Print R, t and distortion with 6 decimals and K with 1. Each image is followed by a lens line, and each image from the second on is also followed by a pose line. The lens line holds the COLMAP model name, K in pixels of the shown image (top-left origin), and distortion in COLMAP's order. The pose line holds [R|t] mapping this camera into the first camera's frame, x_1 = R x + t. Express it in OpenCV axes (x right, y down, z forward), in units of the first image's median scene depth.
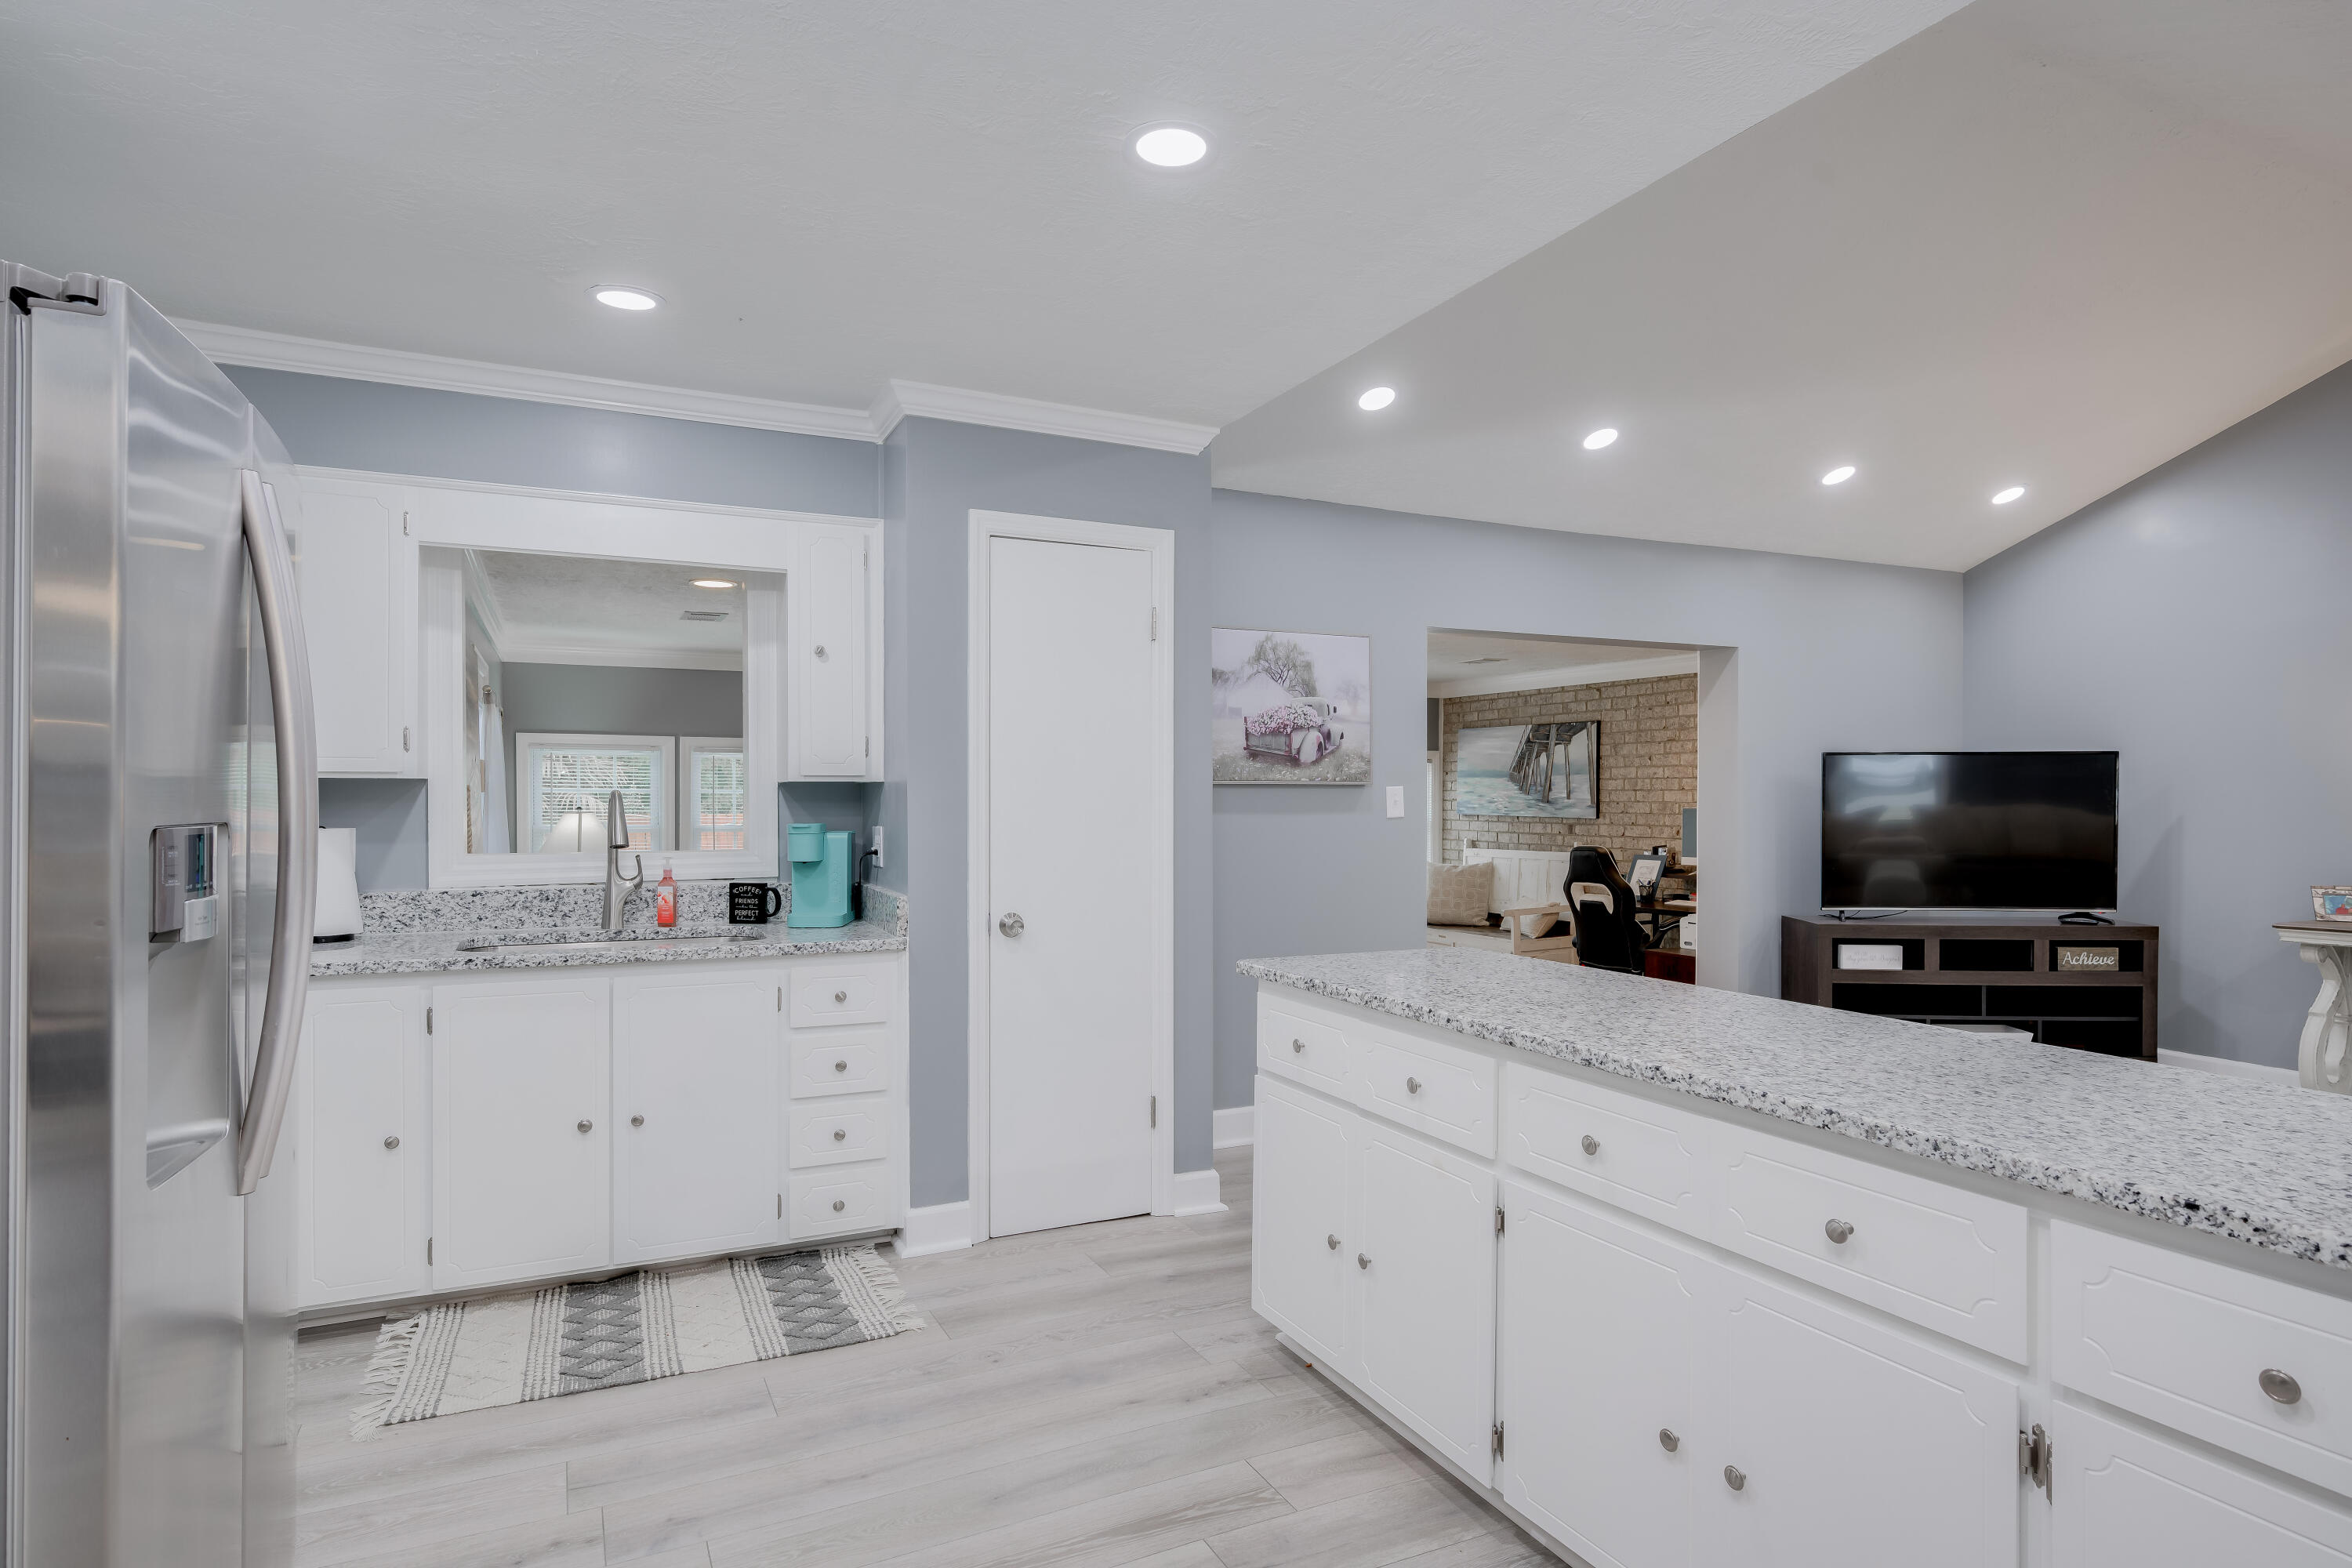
lens RADIAL K [[1237.2, 0, 1139.4], [0, 1237.2, 804.6], [0, 0, 1]] dist [-0.004082, 0.000831]
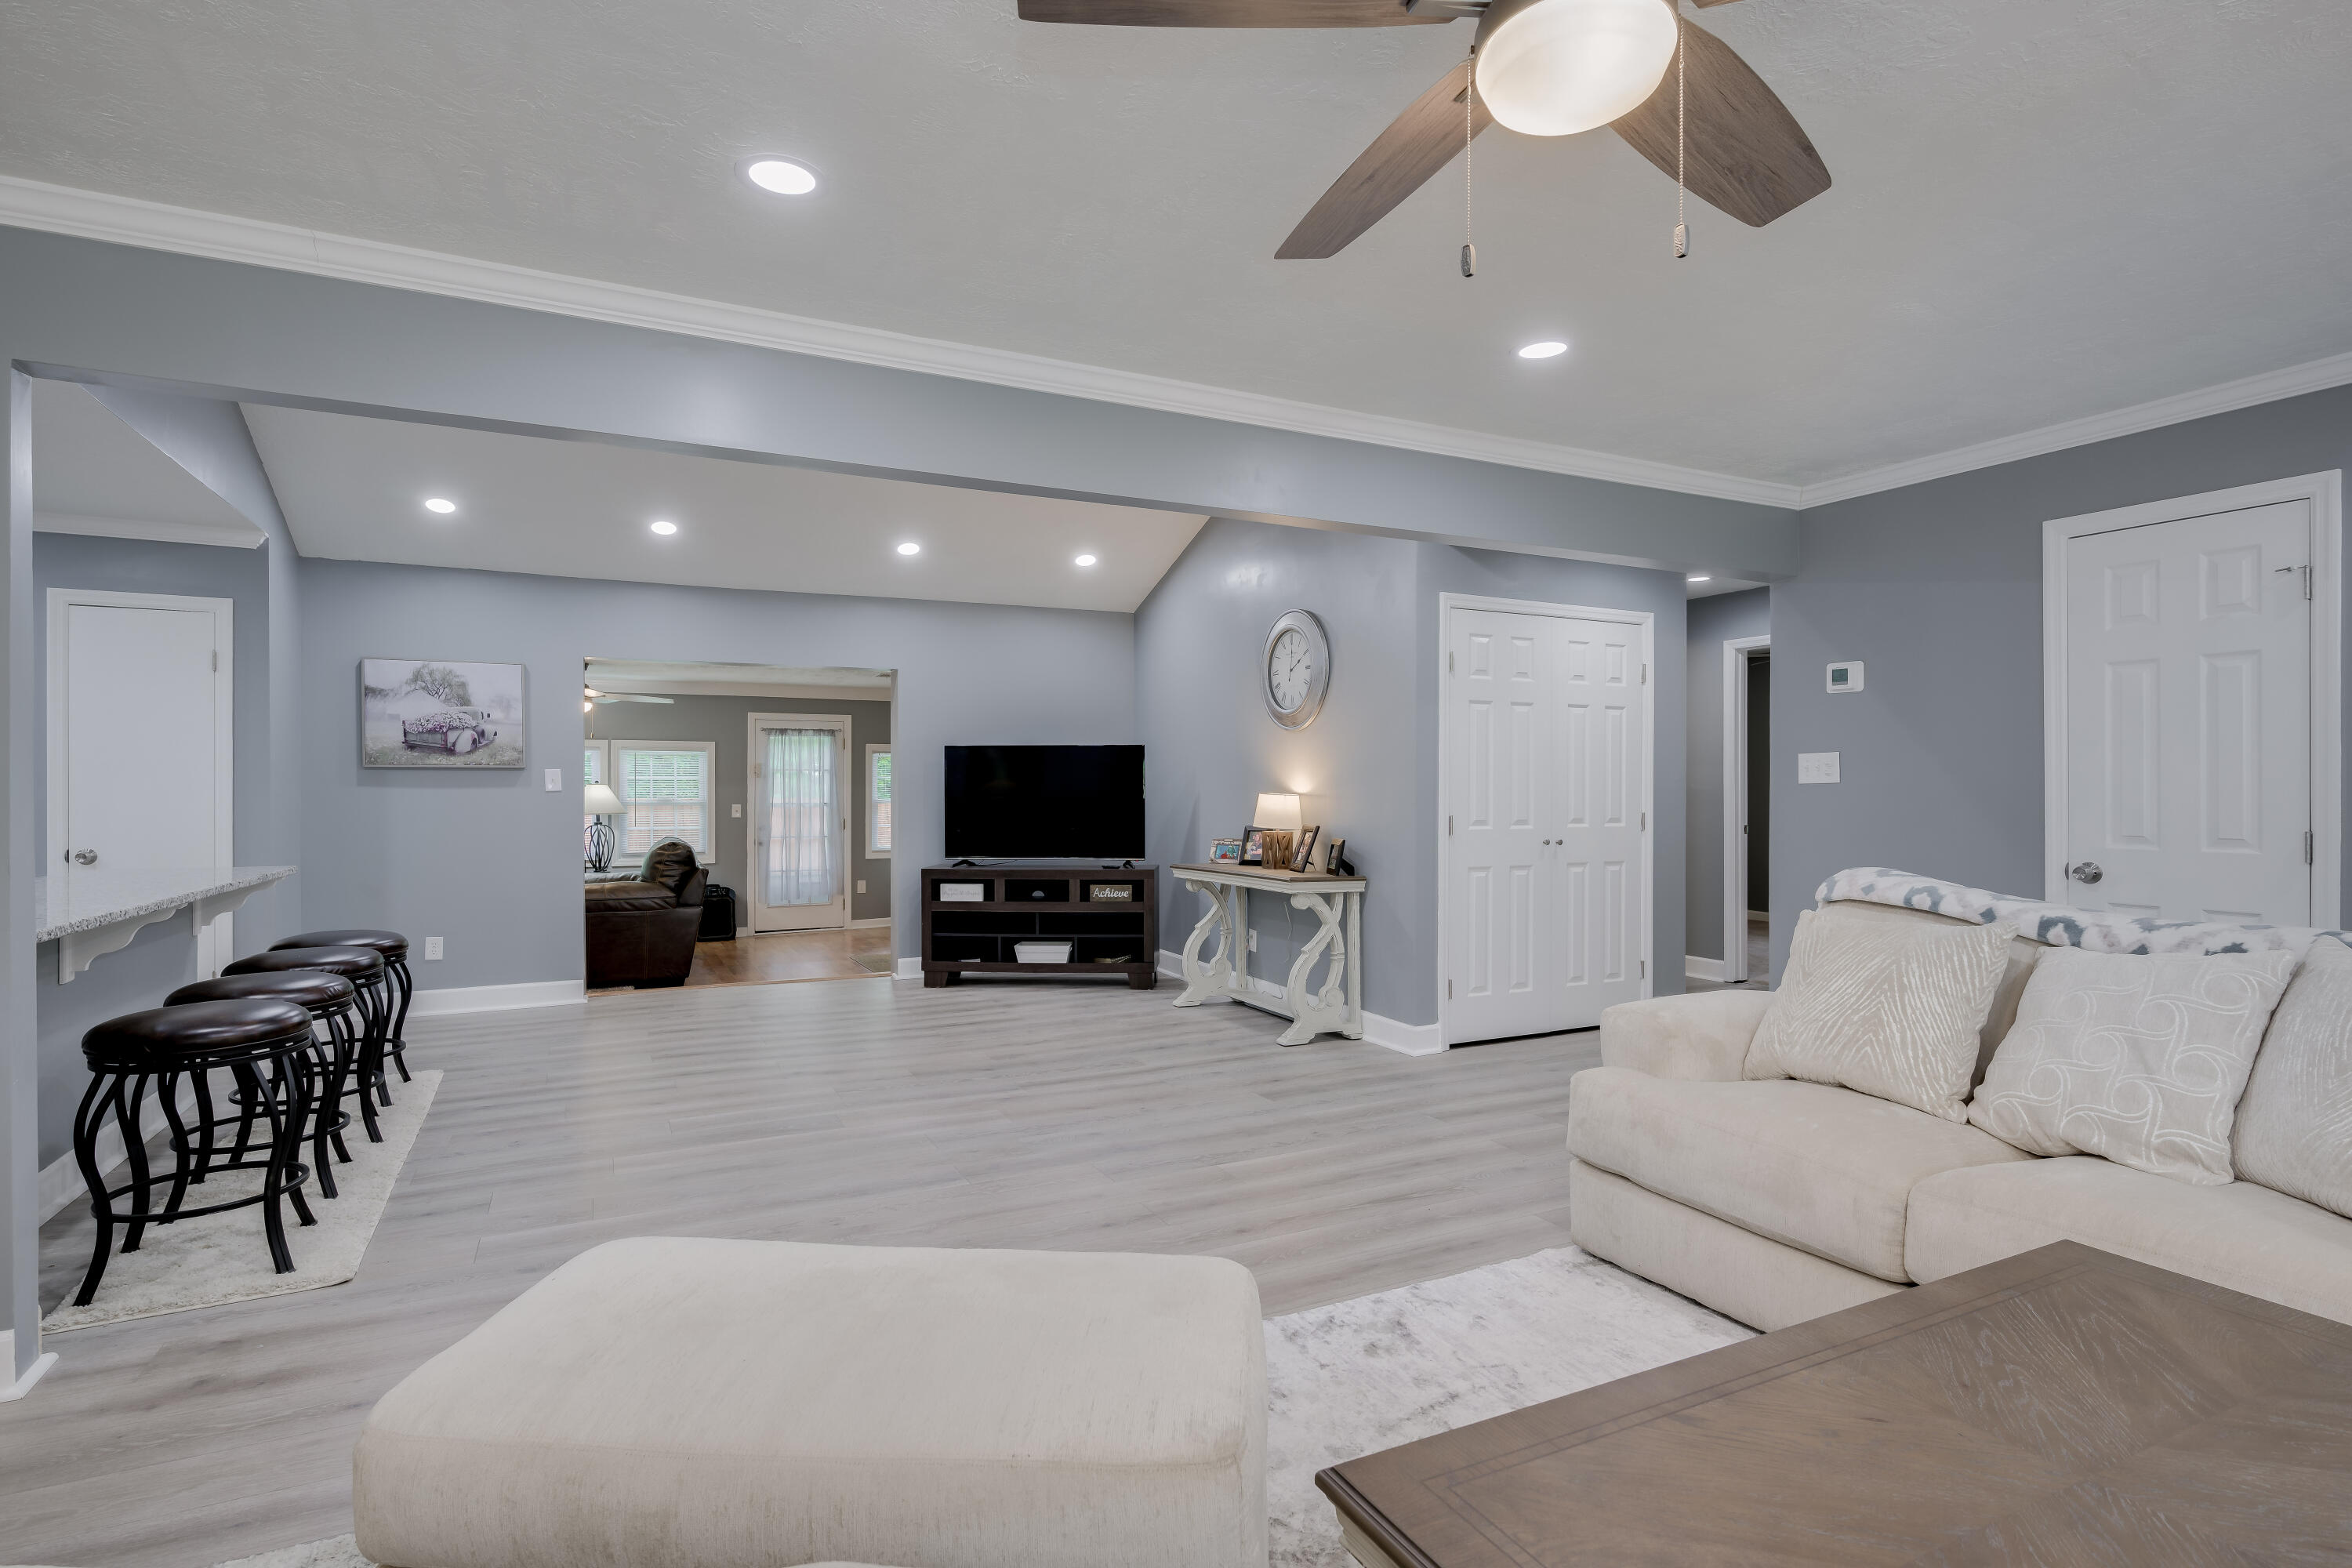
lens RADIAL K [[1156.2, 0, 1187.2], [0, 1156.2, 784.5], [0, 0, 1]] dist [-0.006754, 0.000460]
pose [[0.999407, -0.000420, 0.034439, 0.809888], [0.000798, 0.999940, -0.010957, 0.016291], [-0.034432, 0.010978, 0.999347, -0.317815]]
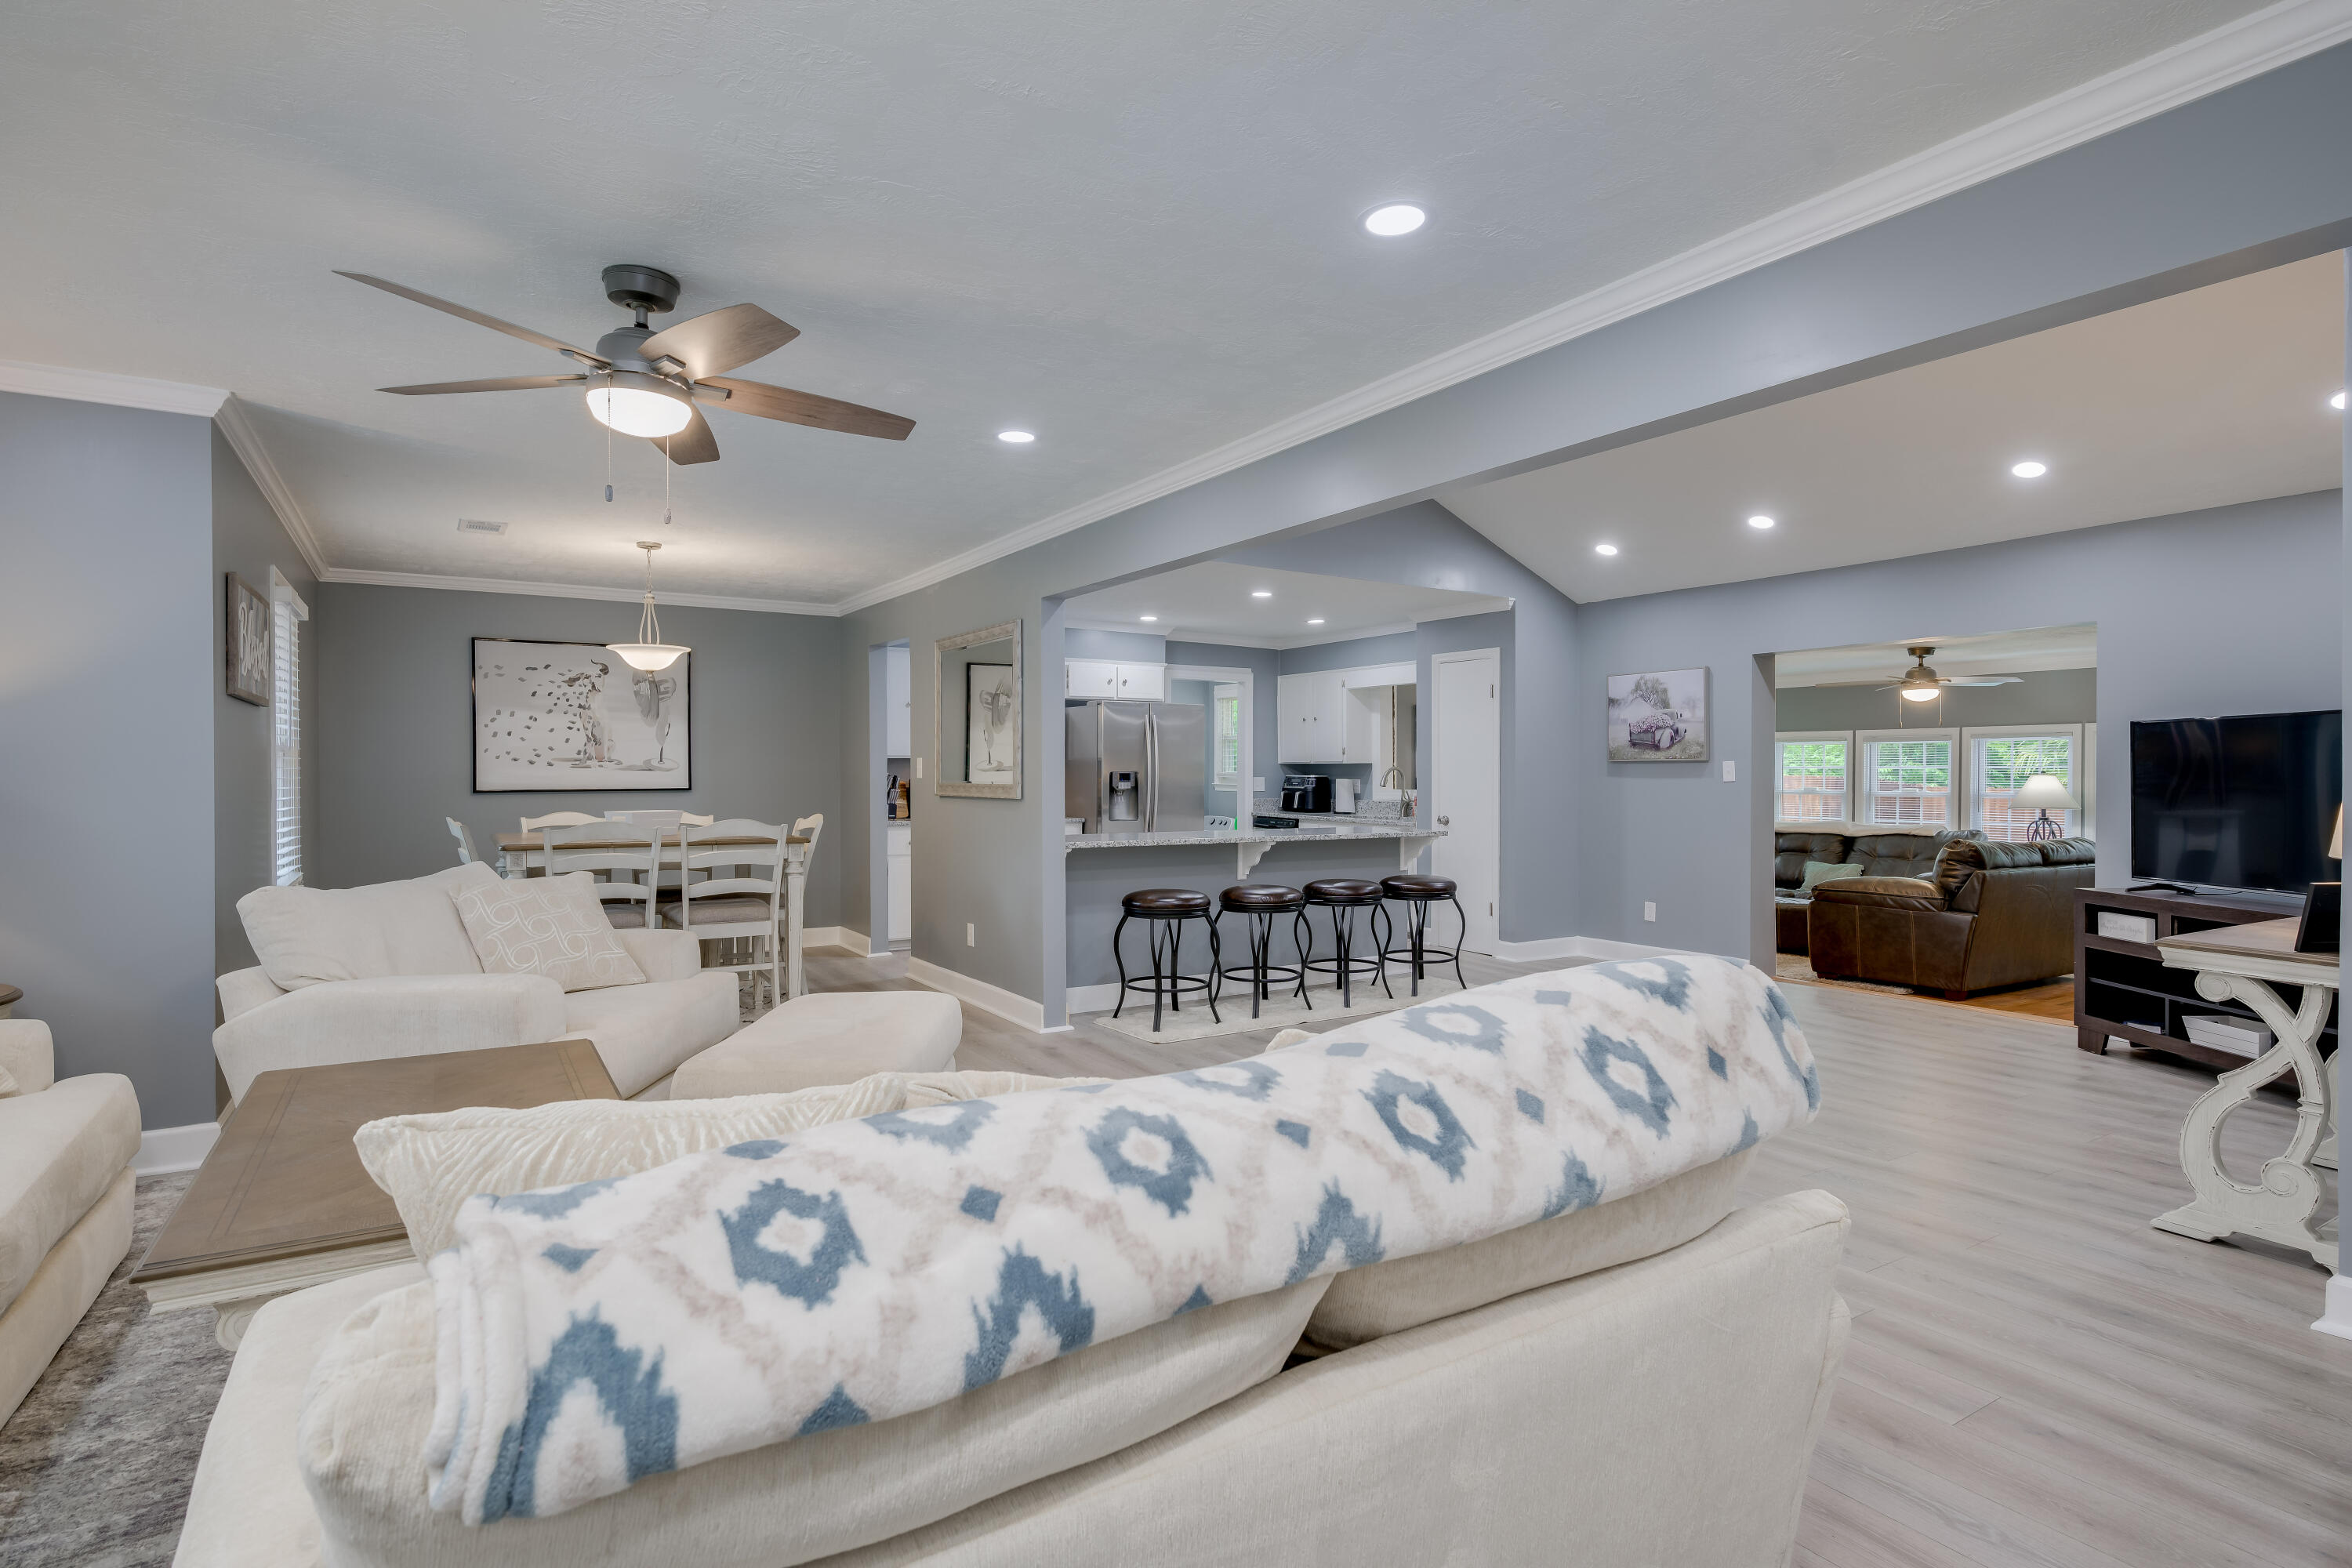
lens RADIAL K [[1184.9, 0, 1180.4], [0, 1184.9, 775.5], [0, 0, 1]] dist [-0.003291, 0.001114]
pose [[0.117770, 0.001670, -0.993039, 1.452580], [-0.010407, 0.999946, 0.000448, 0.008784], [0.992986, 0.010282, 0.117781, 0.132076]]
